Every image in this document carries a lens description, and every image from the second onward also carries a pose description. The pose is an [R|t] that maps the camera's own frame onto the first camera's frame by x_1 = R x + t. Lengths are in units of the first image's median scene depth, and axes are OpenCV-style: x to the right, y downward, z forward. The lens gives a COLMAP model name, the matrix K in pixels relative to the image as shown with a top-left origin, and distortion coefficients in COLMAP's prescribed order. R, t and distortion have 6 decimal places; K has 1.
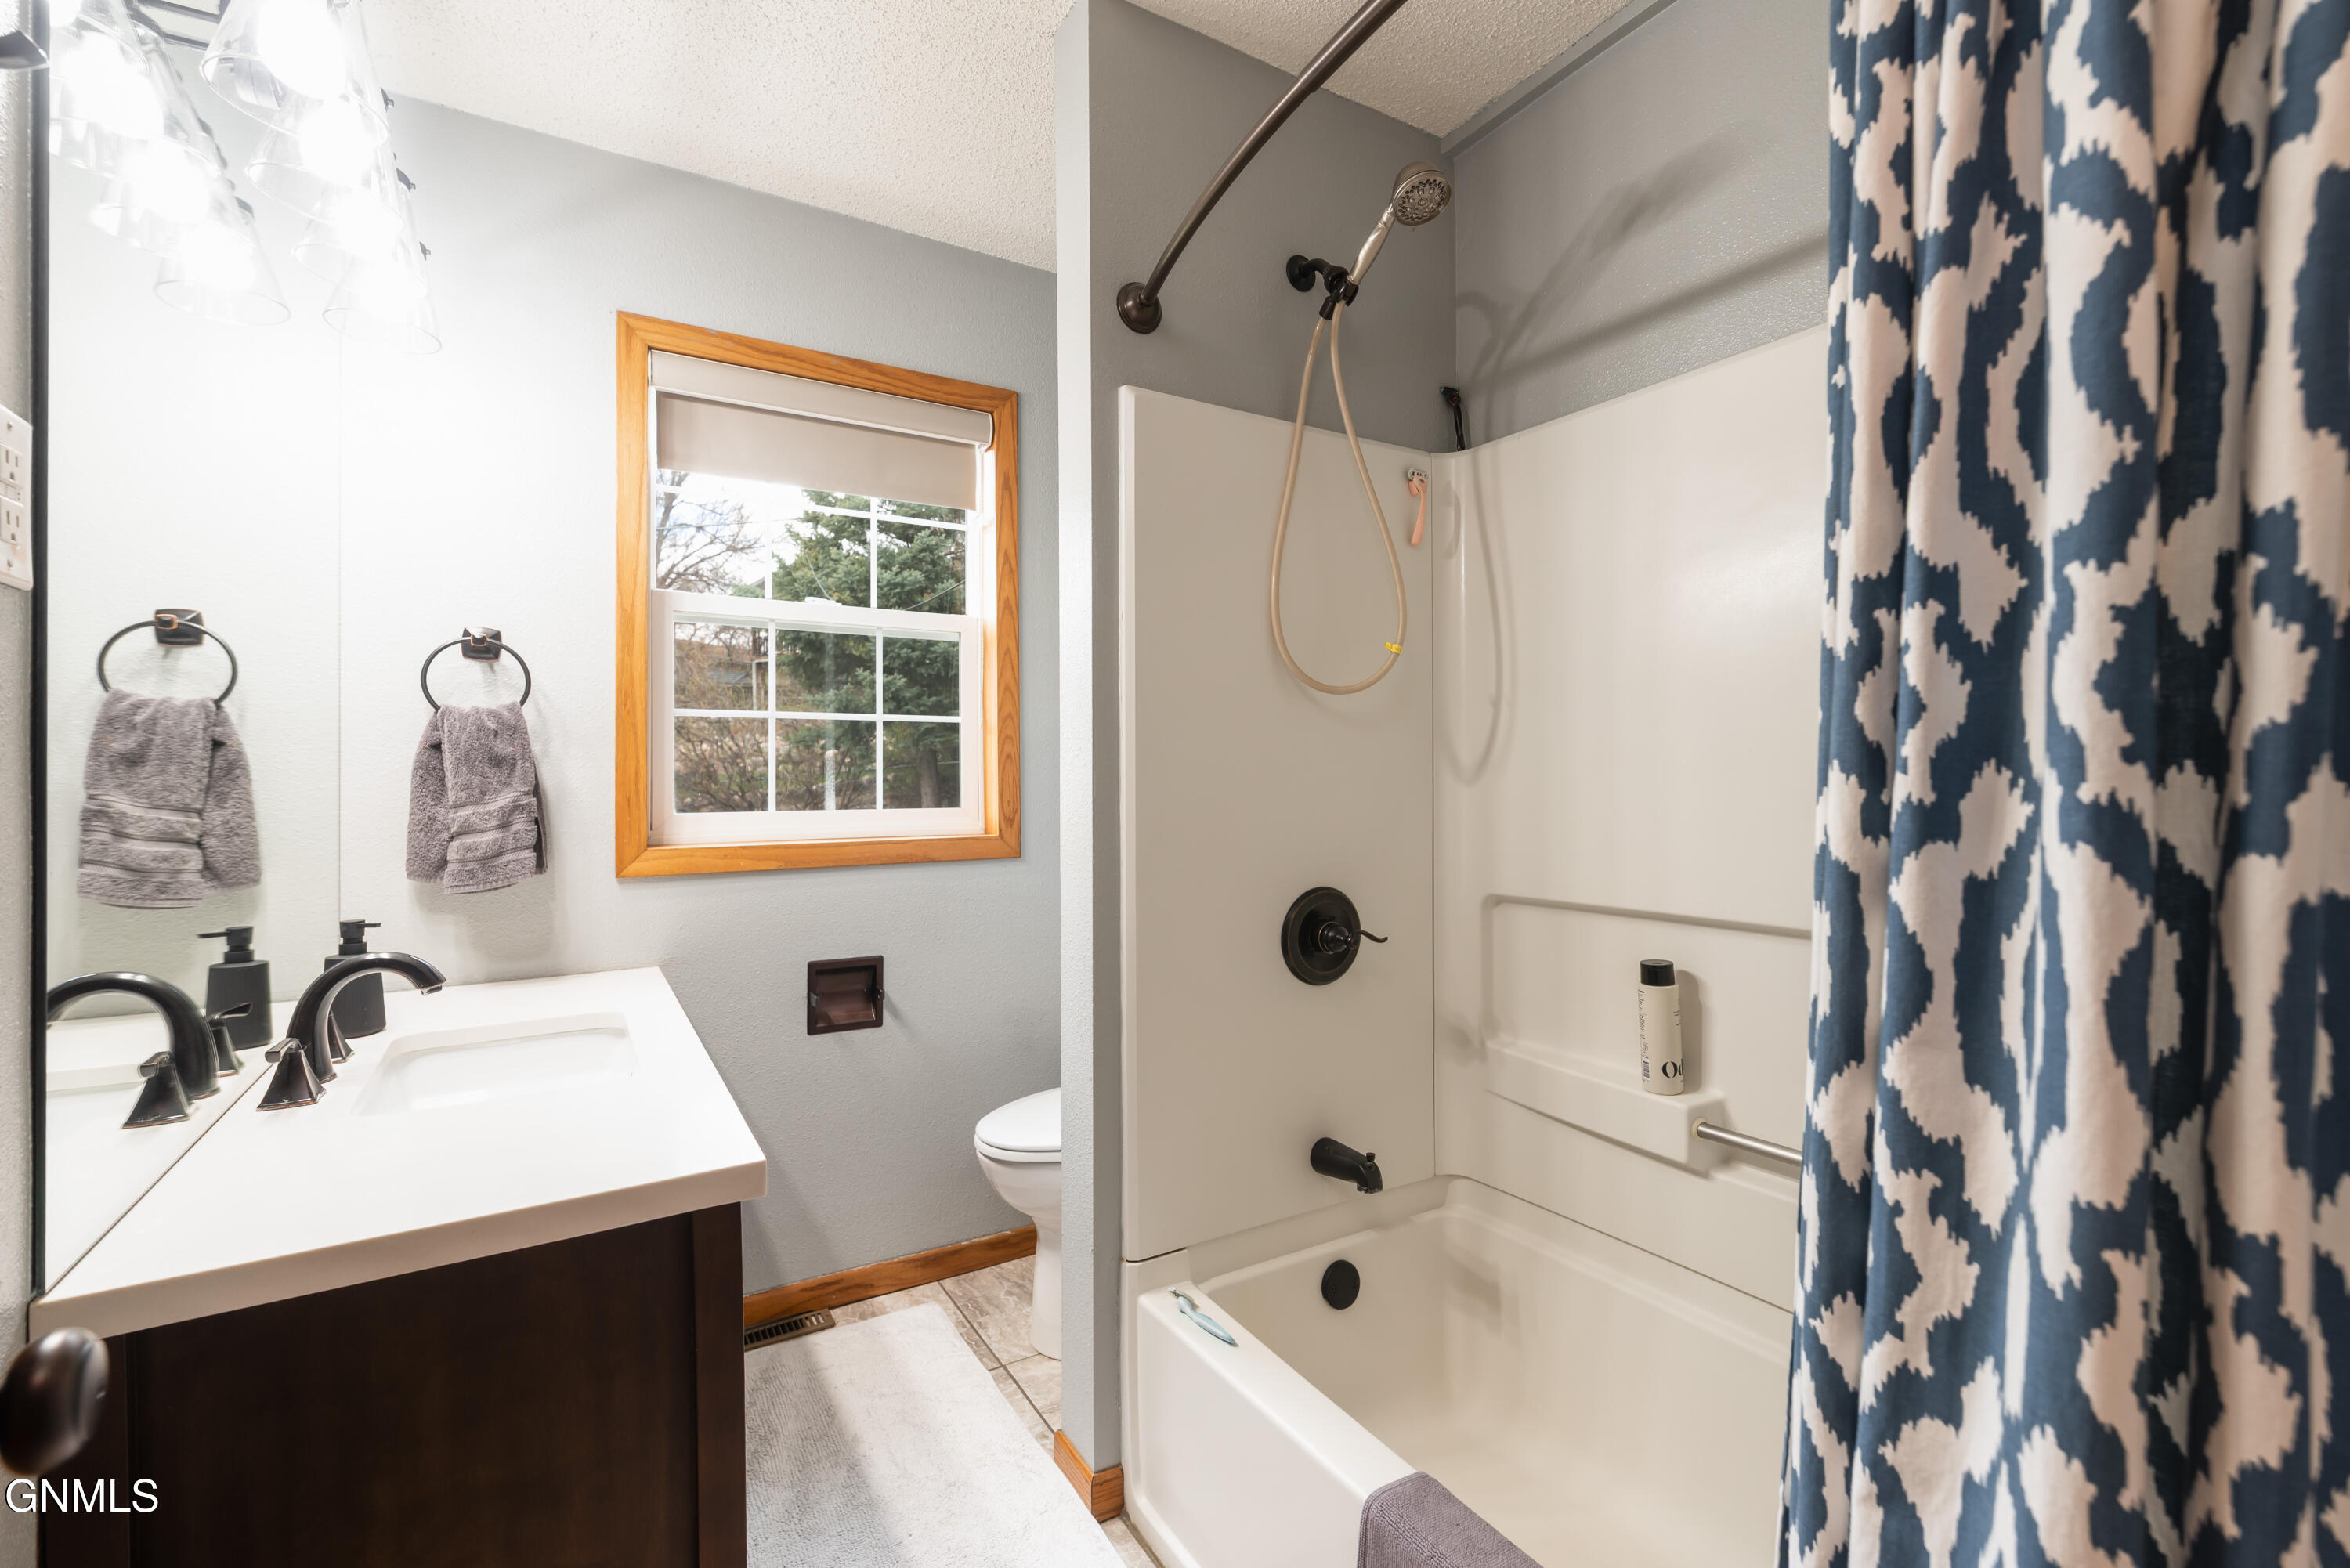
lens RADIAL K [[1012.0, 0, 1170.4], [0, 1012.0, 787.4], [0, 0, 1]] dist [-0.001762, 0.000900]
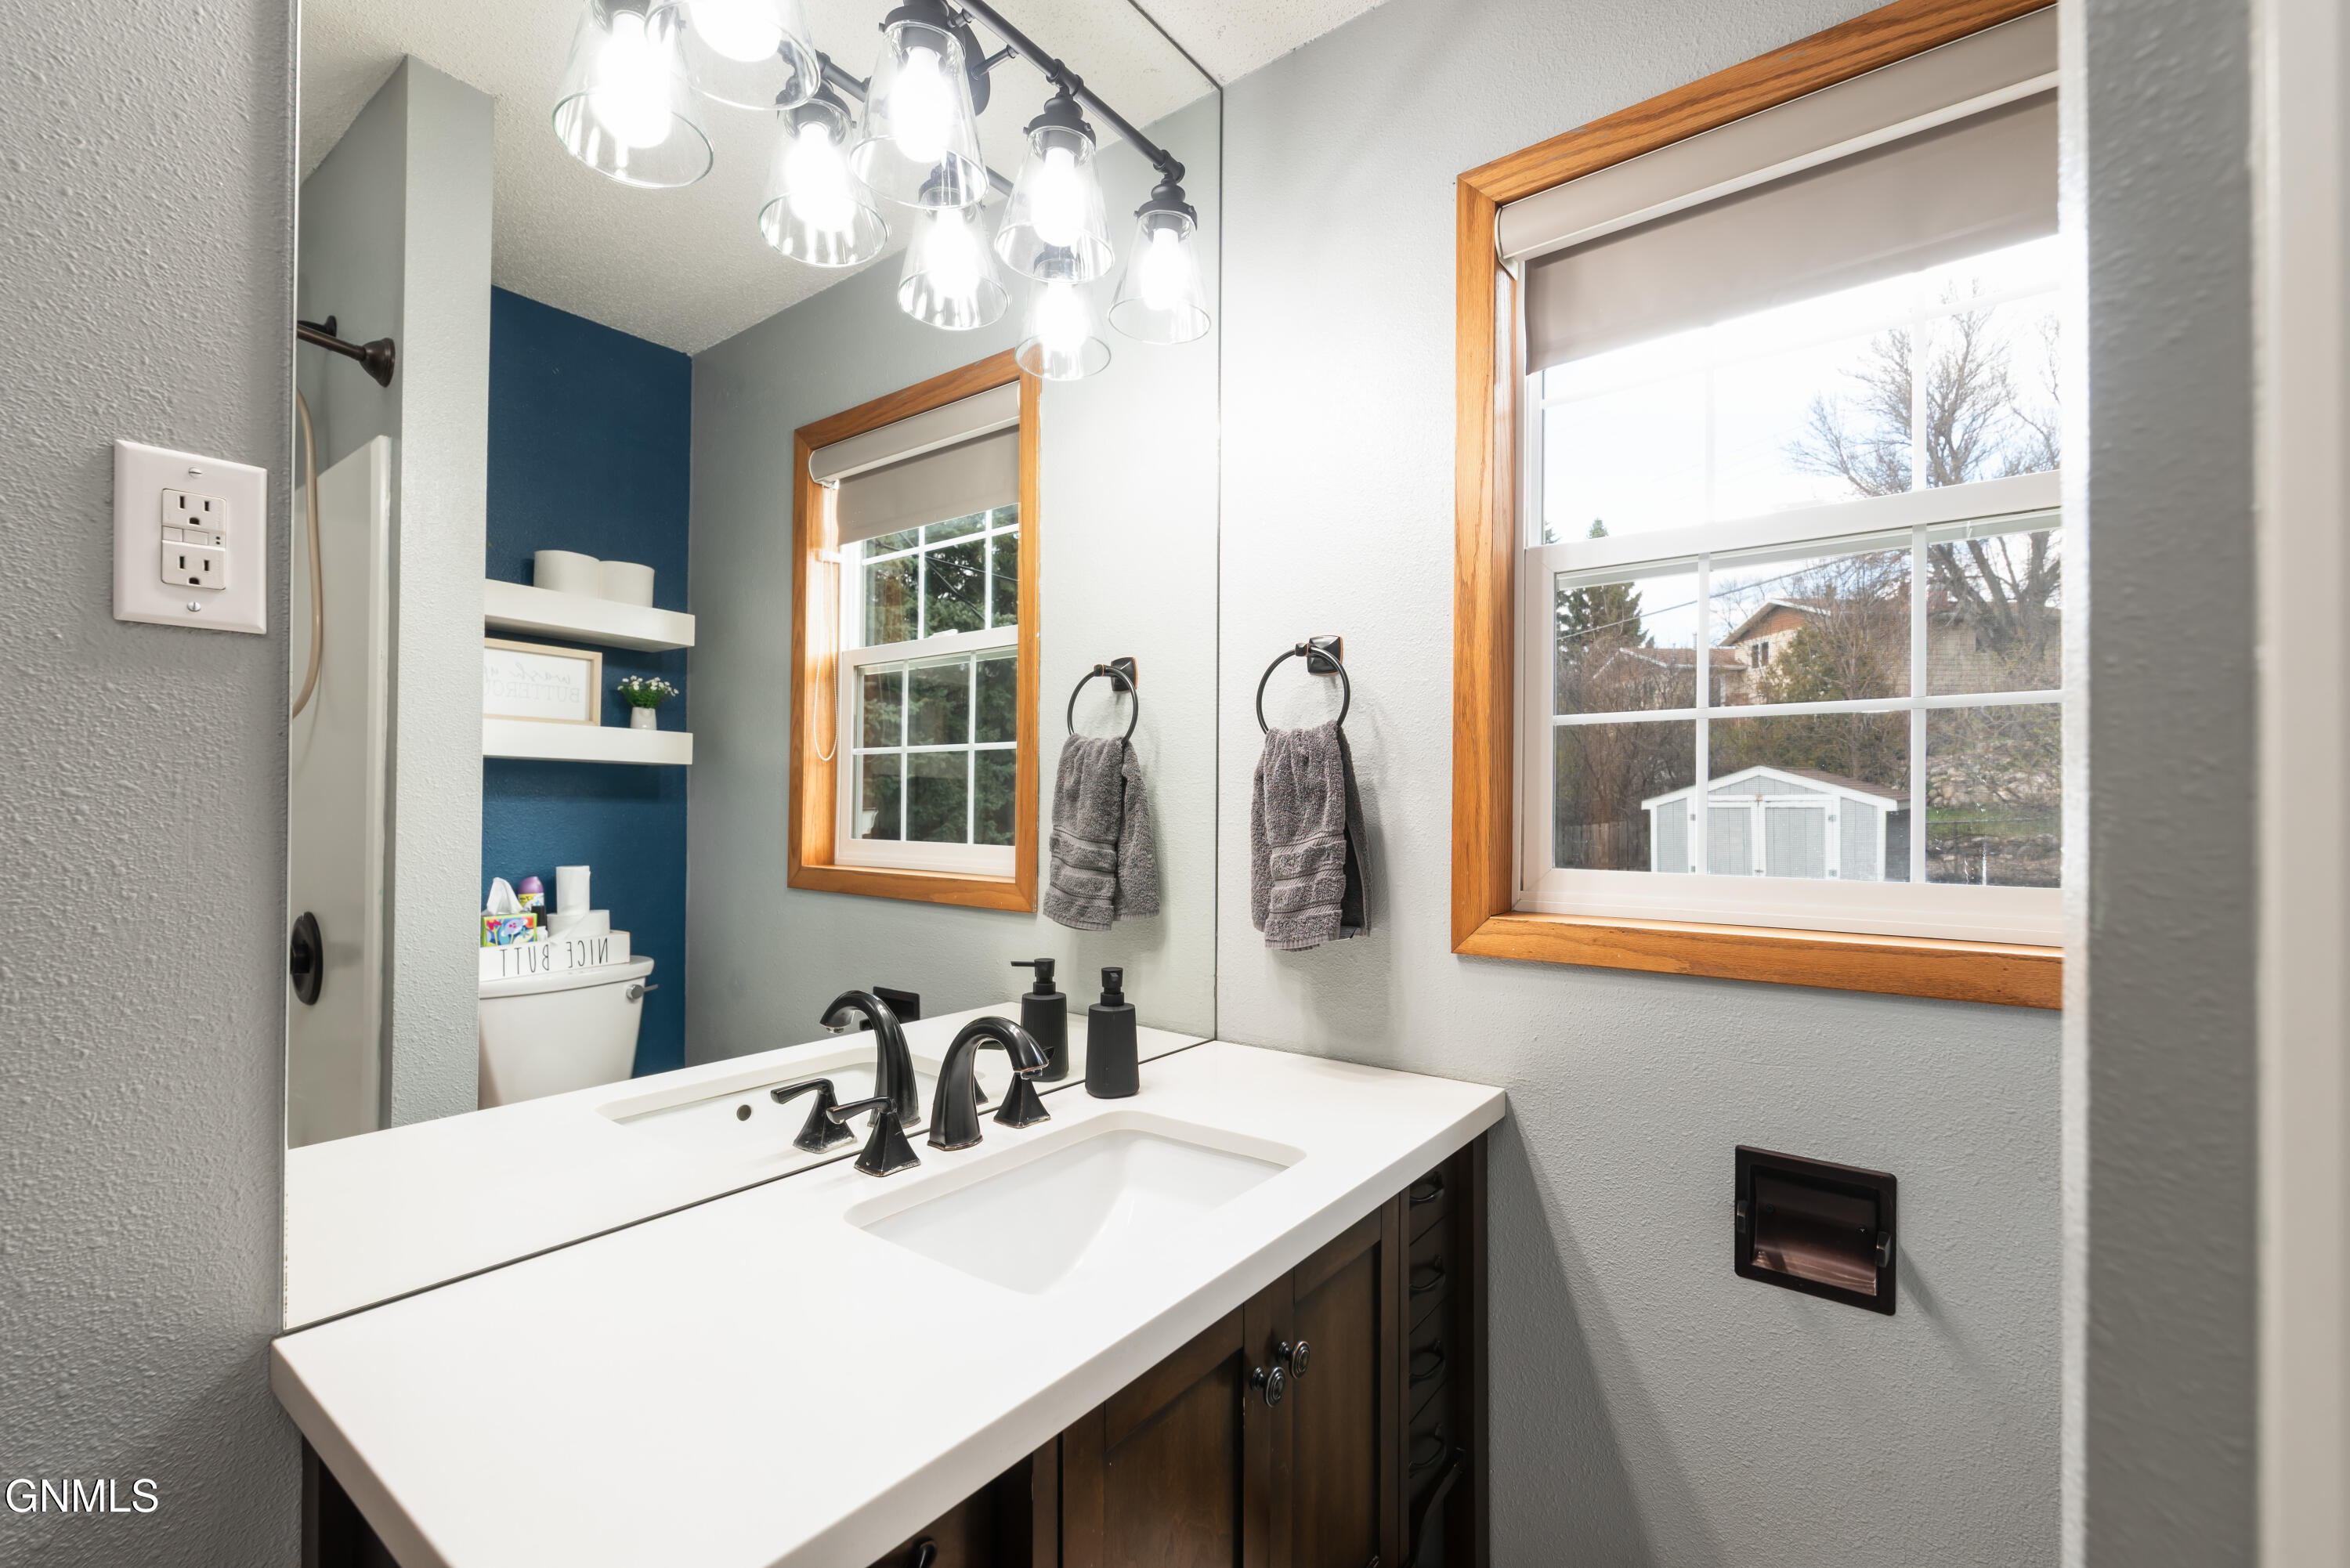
lens RADIAL K [[1012.0, 0, 1184.7], [0, 1012.0, 799.1], [0, 0, 1]] dist [-0.001762, 0.000900]
pose [[0.378217, -0.001923, -0.925715, 0.059361], [-0.016533, 0.999824, -0.008831, -0.012992], [0.925569, 0.018645, 0.378118, 0.600006]]
